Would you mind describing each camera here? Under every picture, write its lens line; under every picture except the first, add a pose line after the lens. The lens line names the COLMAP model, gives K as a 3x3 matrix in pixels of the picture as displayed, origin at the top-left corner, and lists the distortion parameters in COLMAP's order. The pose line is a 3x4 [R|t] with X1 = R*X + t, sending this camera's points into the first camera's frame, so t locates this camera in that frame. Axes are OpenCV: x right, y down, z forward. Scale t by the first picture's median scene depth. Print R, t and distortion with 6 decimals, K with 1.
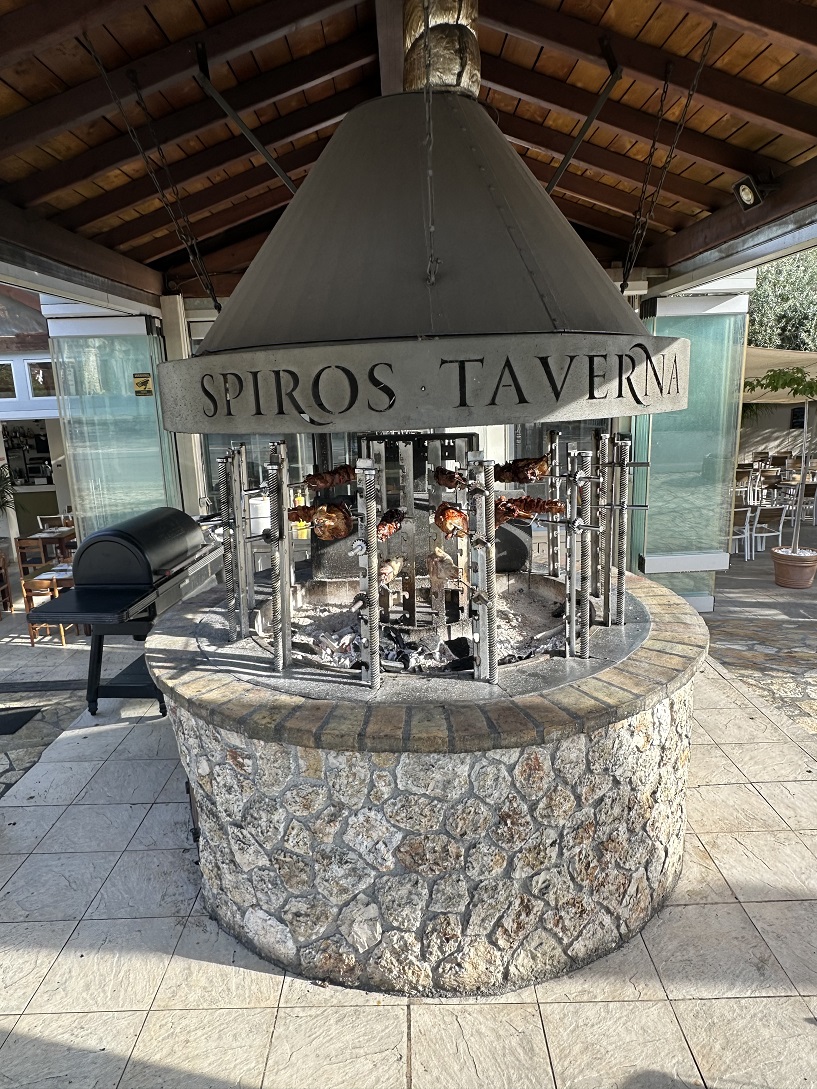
lens RADIAL K [[699.8, 0, 408.5], [0, 699.8, 544.5], [0, 0, 1]] dist [0.003250, 0.000570]
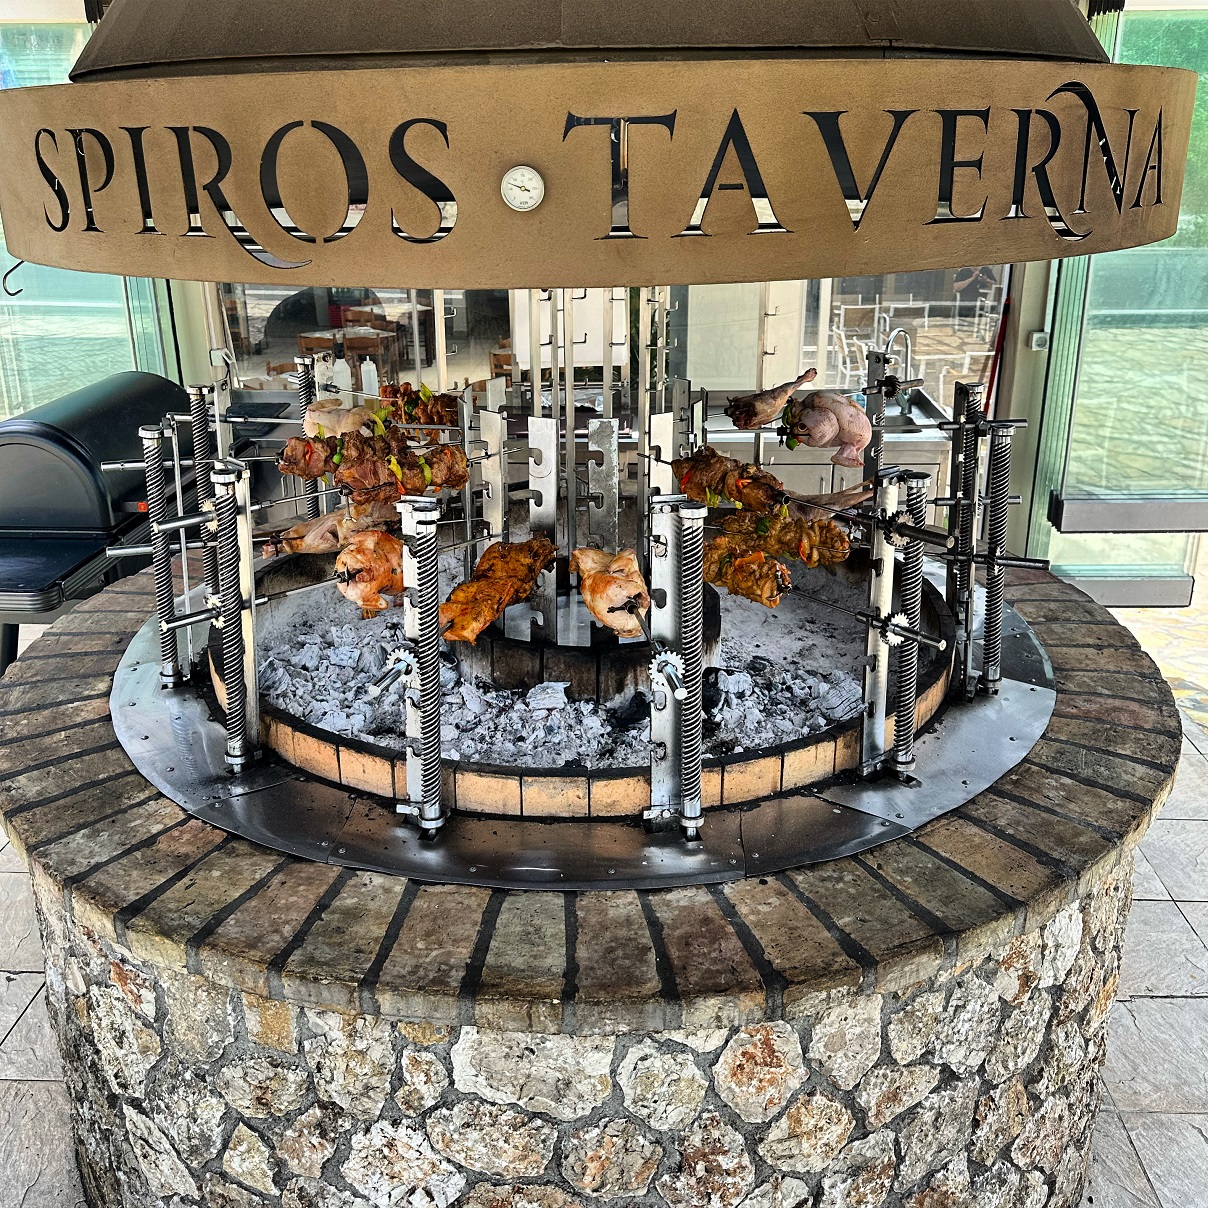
lens RADIAL K [[1348.9, 0, 530.2], [0, 1348.9, 603.4], [0, 0, 1]] dist [0.003766, 0.010591]
pose [[0.998300, 0.040728, -0.041691, 0.054657], [-0.036333, 0.994198, 0.101243, -0.050482], [0.045573, -0.099556, 0.993988, 0.162027]]
